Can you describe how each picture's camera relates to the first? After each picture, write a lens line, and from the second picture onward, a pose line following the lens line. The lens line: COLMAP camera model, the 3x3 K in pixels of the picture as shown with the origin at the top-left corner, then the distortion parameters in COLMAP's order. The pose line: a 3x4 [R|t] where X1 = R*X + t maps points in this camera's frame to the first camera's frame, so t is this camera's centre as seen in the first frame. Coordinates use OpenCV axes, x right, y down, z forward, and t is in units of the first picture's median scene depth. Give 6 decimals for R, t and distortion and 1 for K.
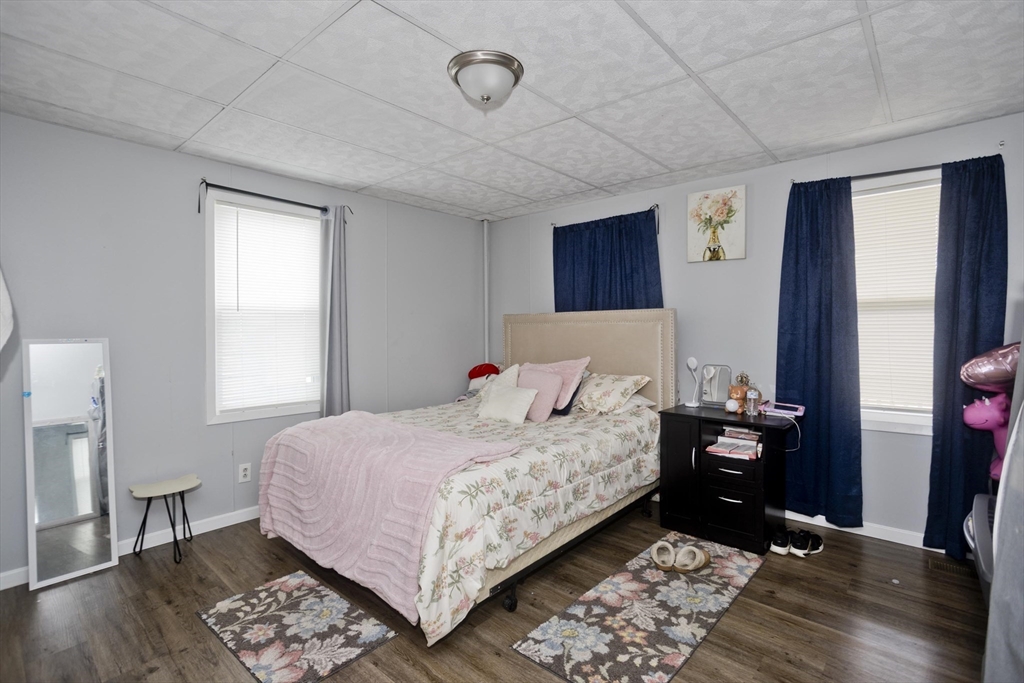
lens RADIAL K [[488.9, 0, 513.2], [0, 488.9, 335.8], [0, 0, 1]] dist [-0.051715, 0.031075]
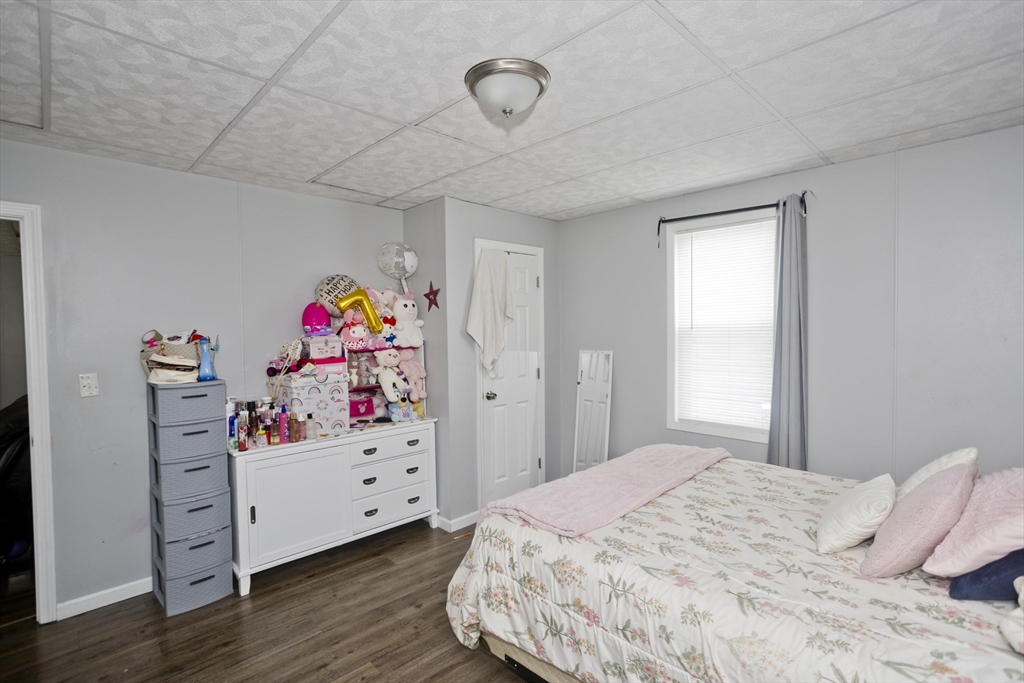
lens RADIAL K [[488.9, 0, 513.2], [0, 488.9, 335.8], [0, 0, 1]] dist [-0.051715, 0.031075]
pose [[-0.076714, 0.022076, -0.996809, 0.696384], [0.002791, 0.999756, 0.021926, -0.081243], [0.997049, -0.001100, -0.076757, 0.895766]]
